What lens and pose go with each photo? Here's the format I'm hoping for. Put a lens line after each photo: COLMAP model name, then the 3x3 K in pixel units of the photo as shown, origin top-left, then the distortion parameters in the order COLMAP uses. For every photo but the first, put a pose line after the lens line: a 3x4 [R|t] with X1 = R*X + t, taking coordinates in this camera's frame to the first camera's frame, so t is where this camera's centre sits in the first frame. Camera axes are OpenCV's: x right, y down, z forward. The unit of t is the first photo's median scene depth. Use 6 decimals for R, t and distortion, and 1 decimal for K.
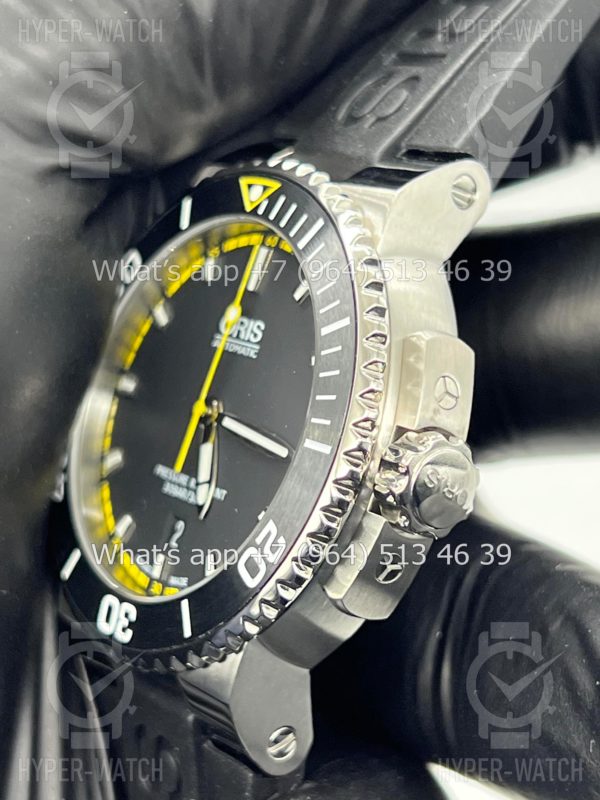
lens RADIAL K [[1841.6, 0, 295.1], [0, 1841.6, 410.3], [0, 0, 1]] dist [0.363755, 0.168424]
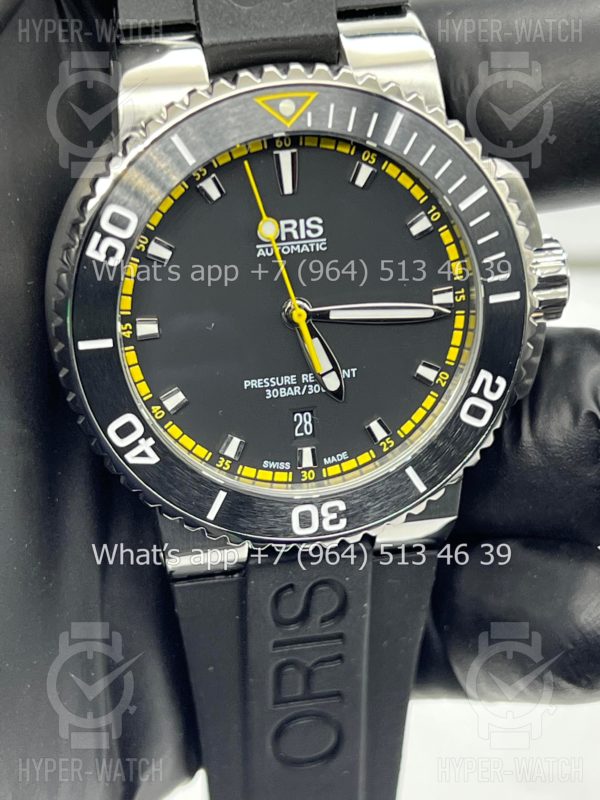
lens RADIAL K [[1841.6, 0, 295.1], [0, 1841.6, 410.3], [0, 0, 1]] dist [0.363755, 0.168424]
pose [[0.421070, -0.537492, 0.730618, -0.873157], [0.191888, 0.840063, 0.507418, -0.503428], [-0.886498, -0.073462, 0.456863, 0.513893]]
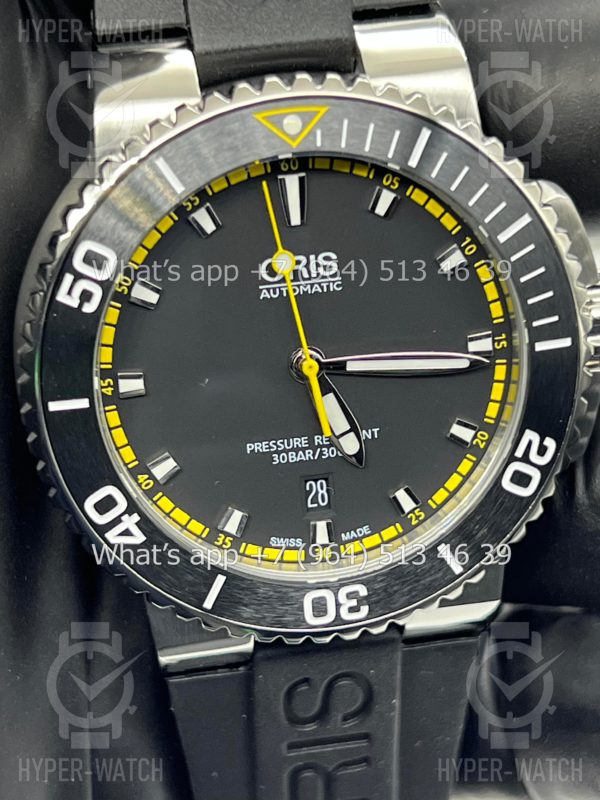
lens RADIAL K [[1841.6, 0, 295.1], [0, 1841.6, 410.3], [0, 0, 1]] dist [0.363755, 0.168424]
pose [[0.440376, -0.535092, 0.720934, -0.729424], [0.212734, 0.842311, 0.495234, -0.439739], [-0.872246, -0.064722, 0.484766, 0.569534]]
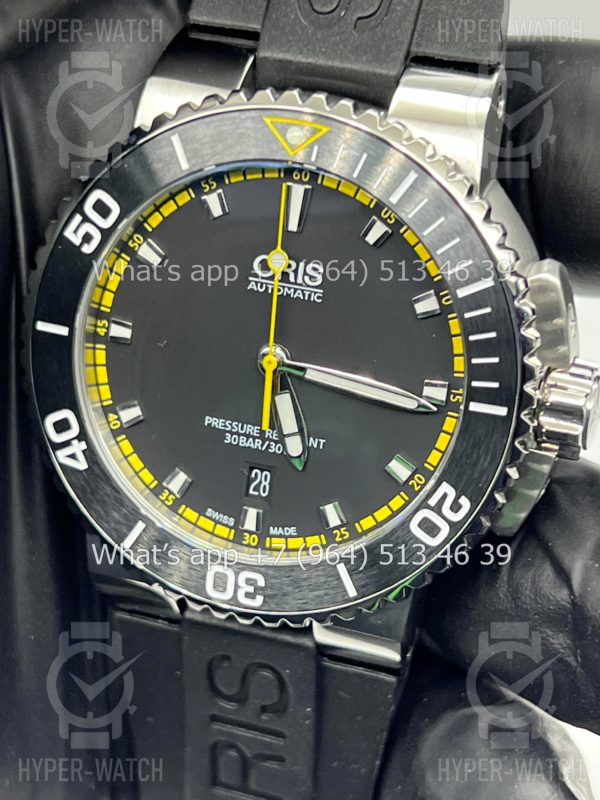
lens RADIAL K [[1841.6, 0, 295.1], [0, 1841.6, 410.3], [0, 0, 1]] dist [0.363755, 0.168424]
pose [[0.811966, -0.301427, 0.499853, -0.540771], [0.104015, 0.917359, 0.384231, -0.354313], [-0.574362, -0.259990, 0.776217, 0.231591]]
